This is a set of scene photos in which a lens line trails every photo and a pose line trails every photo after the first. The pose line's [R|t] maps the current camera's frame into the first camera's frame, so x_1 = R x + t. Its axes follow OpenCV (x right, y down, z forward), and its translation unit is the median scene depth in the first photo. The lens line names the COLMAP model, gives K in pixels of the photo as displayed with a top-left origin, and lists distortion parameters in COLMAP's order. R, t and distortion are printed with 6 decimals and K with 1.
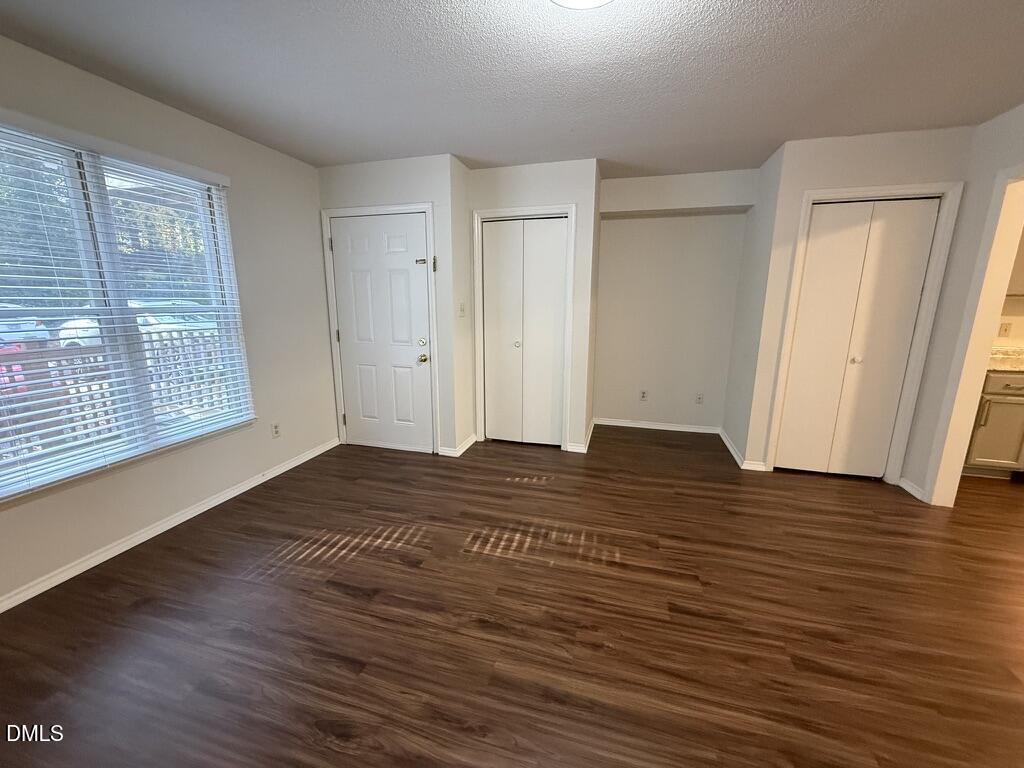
lens RADIAL K [[408.1, 0, 510.7], [0, 408.1, 385.3], [0, 0, 1]] dist [0.001340, 0.000336]
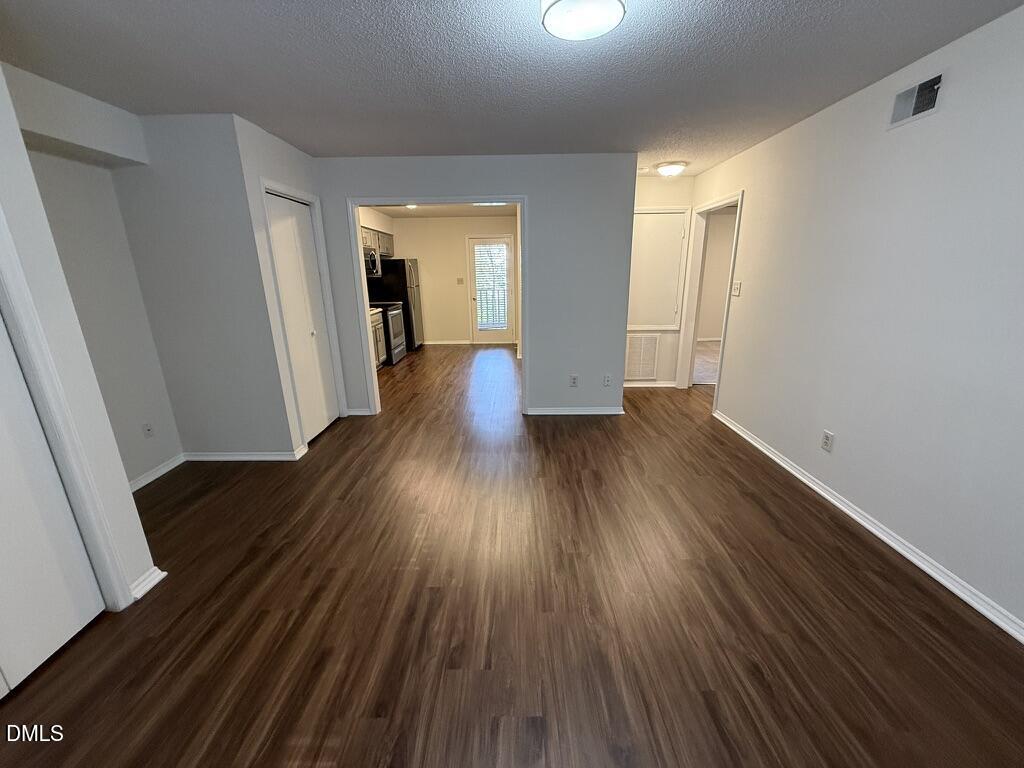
lens RADIAL K [[407.6, 0, 511.4], [0, 407.6, 384.9], [0, 0, 1]] dist [0.000545, 0.000043]
pose [[-0.262181, -0.263587, 0.928323, -0.449689], [0.214841, 0.921889, 0.322436, -0.174861], [-0.940800, 0.283978, -0.185072, 0.676916]]
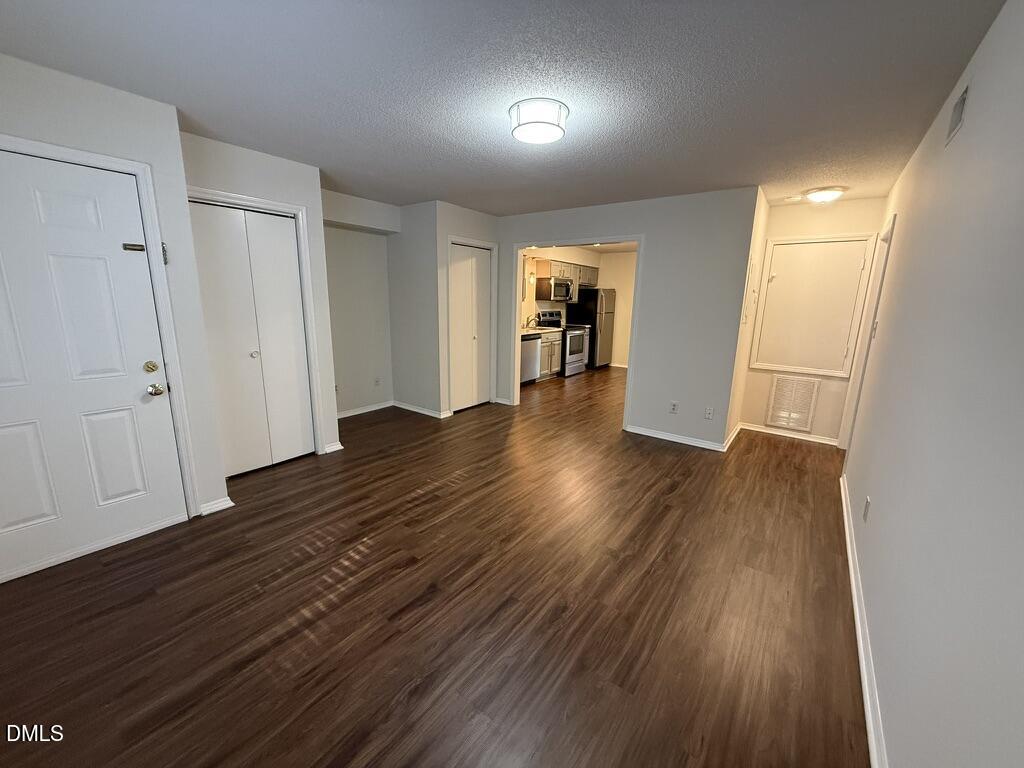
lens RADIAL K [[407.6, 0, 511.4], [0, 407.6, 384.9], [0, 0, 1]] dist [0.000545, 0.000043]
pose [[0.354284, -0.190403, 0.915549, -0.685353], [0.176069, 0.975124, 0.134660, -0.067596], [-0.918413, 0.113492, 0.378995, 0.214818]]
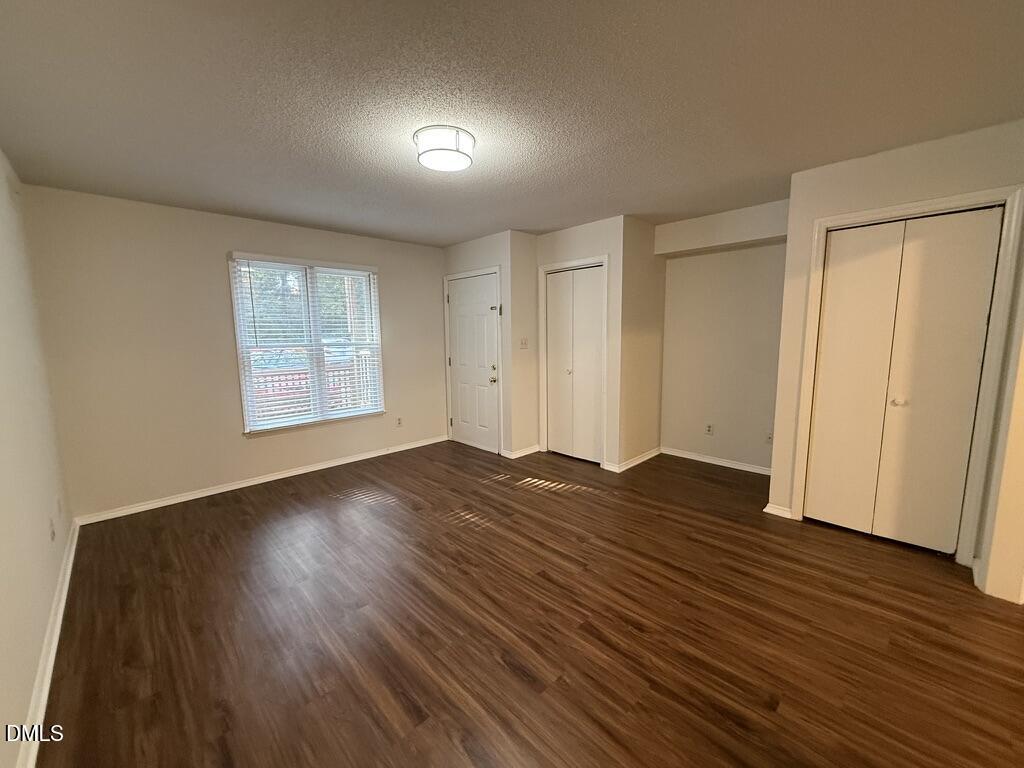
lens RADIAL K [[408.1, 0, 510.7], [0, 408.1, 385.3], [0, 0, 1]] dist [0.001340, 0.000336]
pose [[0.864524, 0.049510, -0.500147, 0.542853], [-0.087141, 0.994830, -0.052147, 0.017412], [0.494980, 0.088665, 0.864369, -0.124686]]
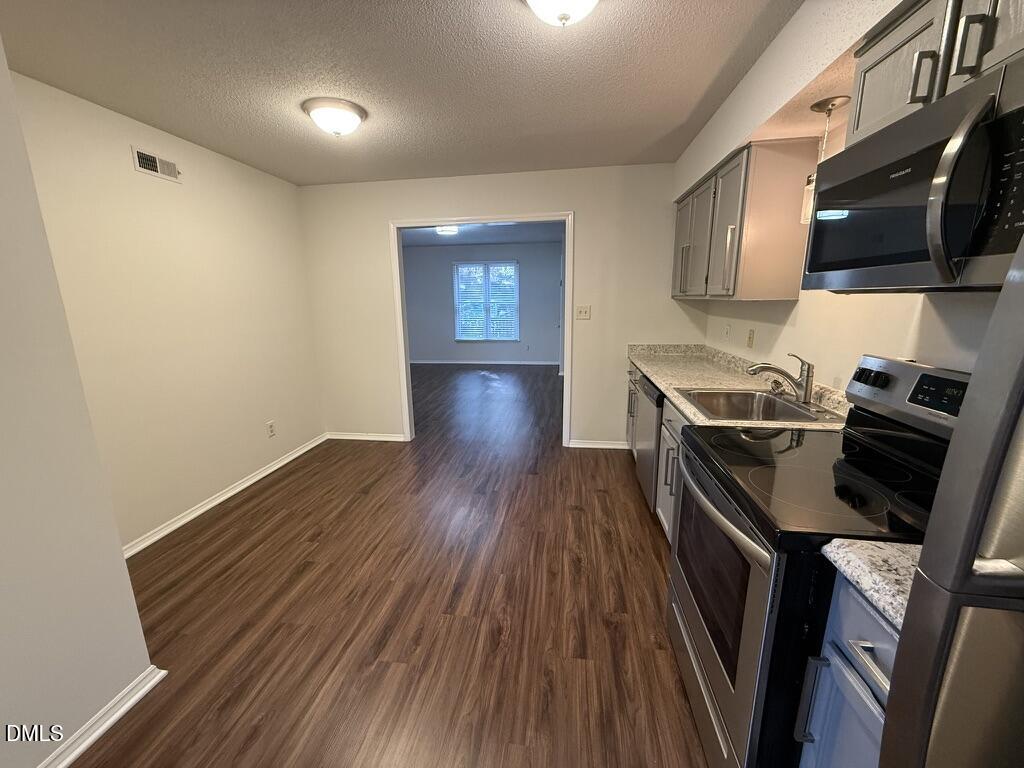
lens RADIAL K [[407.6, 0, 511.4], [0, 407.6, 384.9], [0, 0, 1]] dist [0.000545, 0.000043]
pose [[0.139501, 0.204892, -0.968792, 2.079595], [-0.193630, 0.965116, 0.176233, -0.106764], [0.971106, 0.163002, 0.174308, 0.469854]]
